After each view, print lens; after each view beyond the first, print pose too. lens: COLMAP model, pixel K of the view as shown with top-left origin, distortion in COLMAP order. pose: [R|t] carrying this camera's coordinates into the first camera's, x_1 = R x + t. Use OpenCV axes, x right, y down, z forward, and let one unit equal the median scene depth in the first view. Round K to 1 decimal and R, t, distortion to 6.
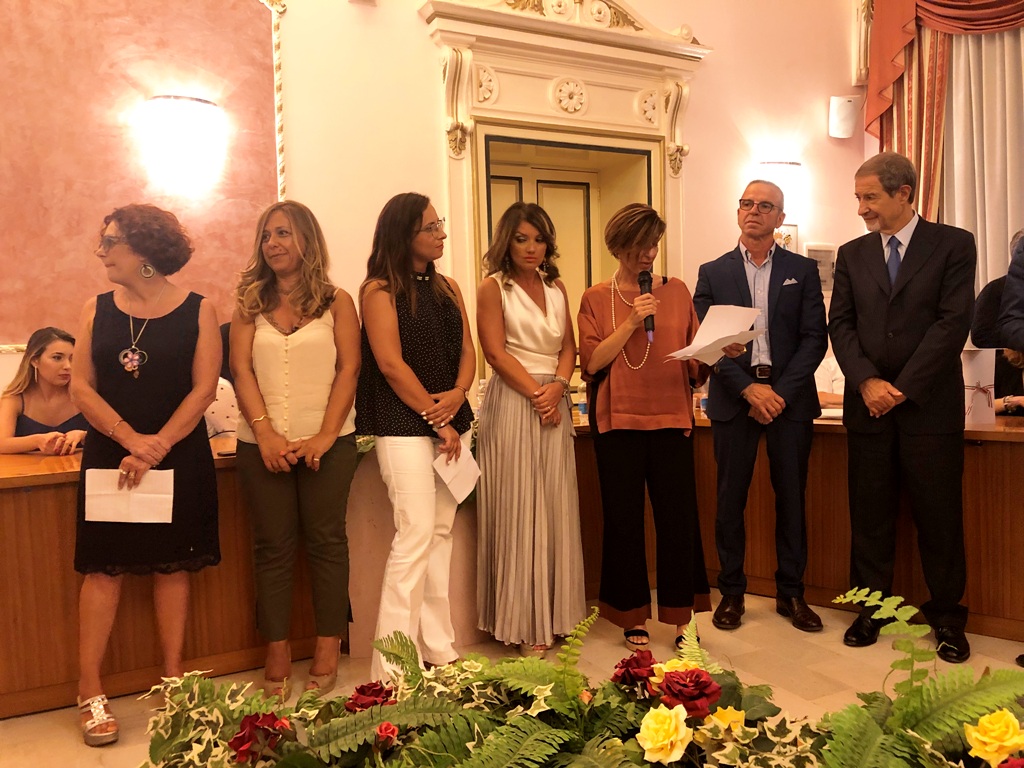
lens RADIAL K [[834.0, 0, 509.8], [0, 834.0, 379.4], [0, 0, 1]] dist [0.022163, -0.016787]
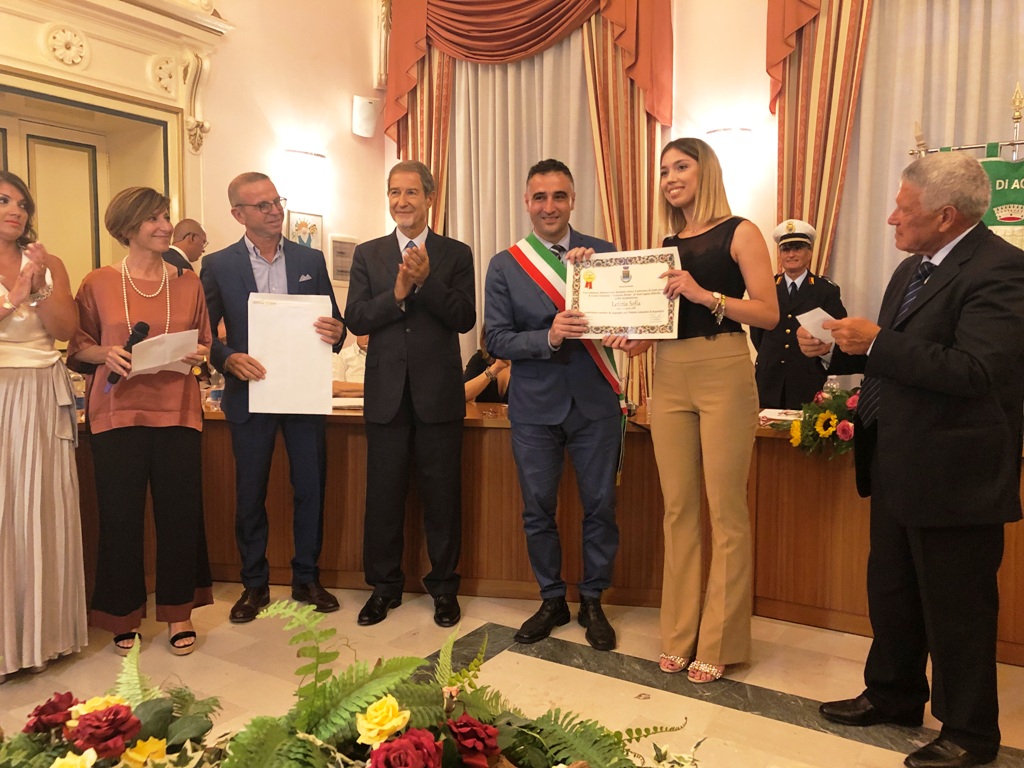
lens RADIAL K [[834.0, 0, 510.6], [0, 834.0, 376.9], [0, 0, 1]] dist [0.022163, -0.016787]
pose [[0.863772, -0.004181, 0.503865, 0.028755], [-0.007523, 0.999747, 0.021192, -0.011522], [-0.503826, -0.022096, 0.863522, -0.010227]]
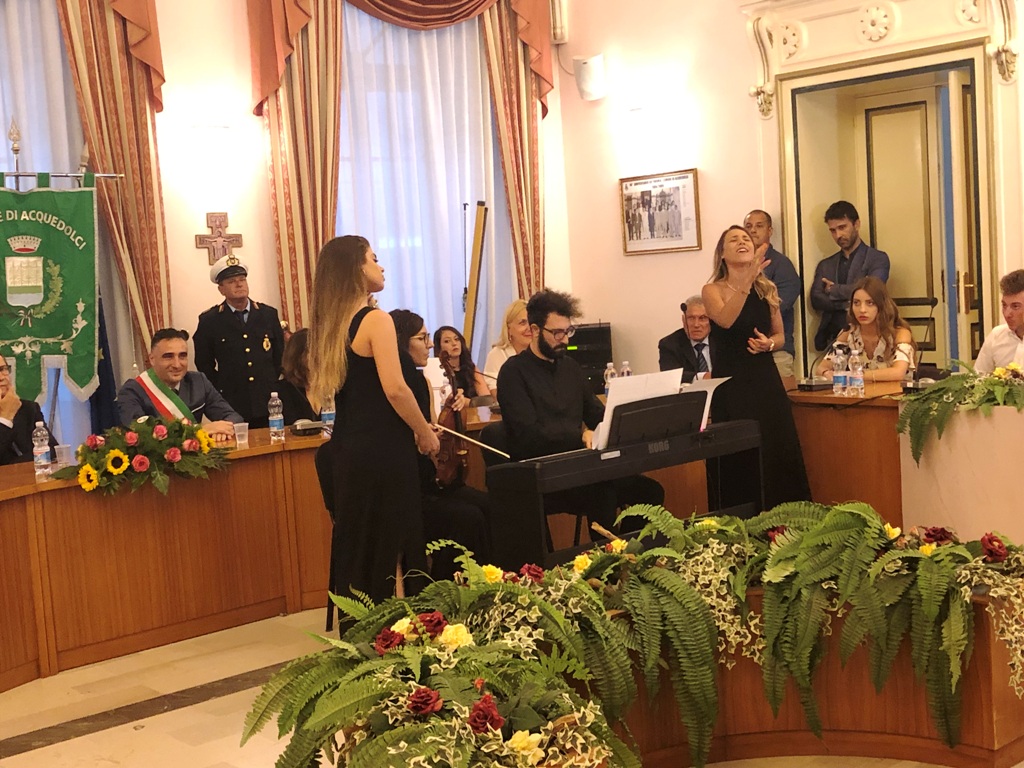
lens RADIAL K [[1401.0, 0, 514.8], [0, 1401.0, 378.8], [0, 0, 1]] dist [0.046028, 0.000000]
pose [[-0.217803, -0.040319, 0.975160, -0.568775], [0.114946, 0.991133, 0.066653, -0.065056], [-0.969200, 0.126607, -0.211238, 0.298433]]
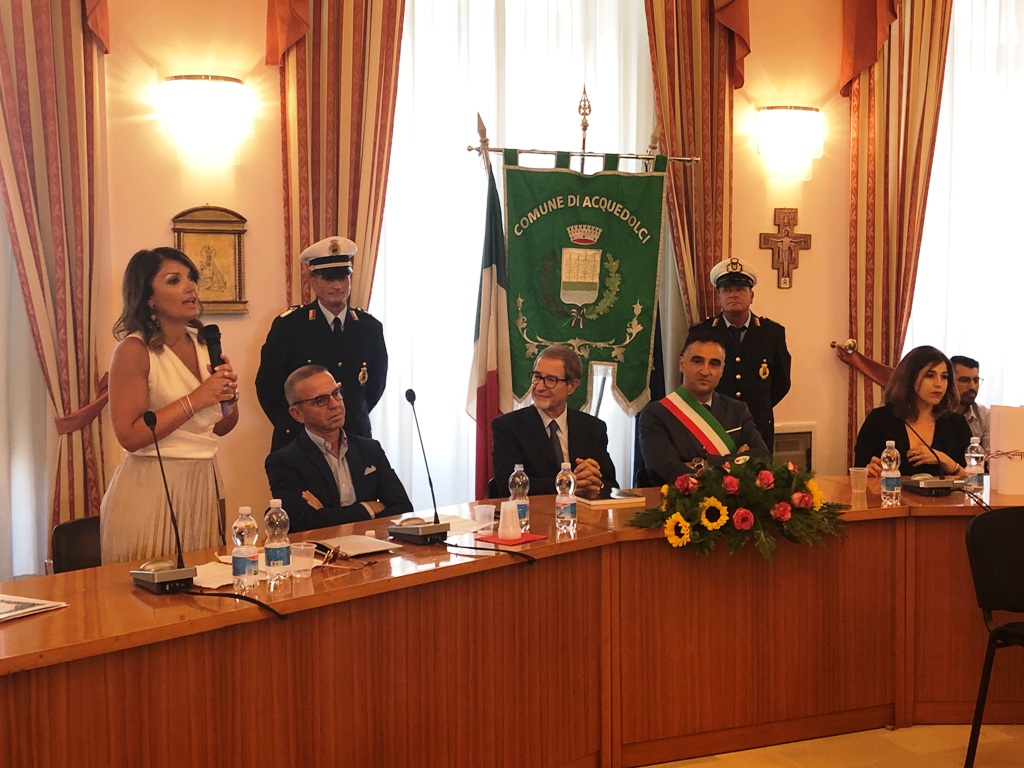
lens RADIAL K [[1317.7, 0, 492.3], [0, 1317.7, 382.6], [0, 0, 1]] dist [0.063457, 0.000000]
pose [[0.114898, -0.046129, 0.992306, -0.261312], [0.049377, 0.997952, 0.040674, -0.081209], [-0.992149, 0.044324, 0.116940, 0.404883]]
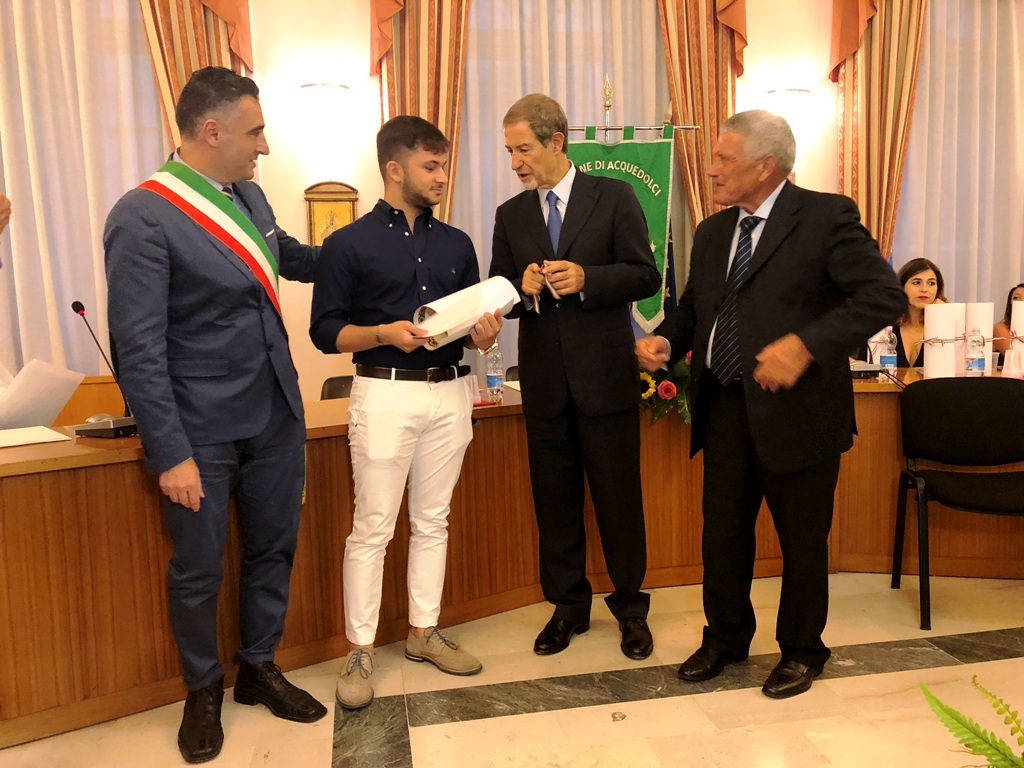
lens RADIAL K [[834.0, 0, 499.9], [0, 834.0, 381.1], [0, 0, 1]] dist [0.022163, -0.016787]
pose [[0.312388, -0.079037, 0.946661, -0.063164], [0.065367, 0.995959, 0.061583, -0.013352], [-0.947703, 0.042643, 0.316292, 0.284217]]
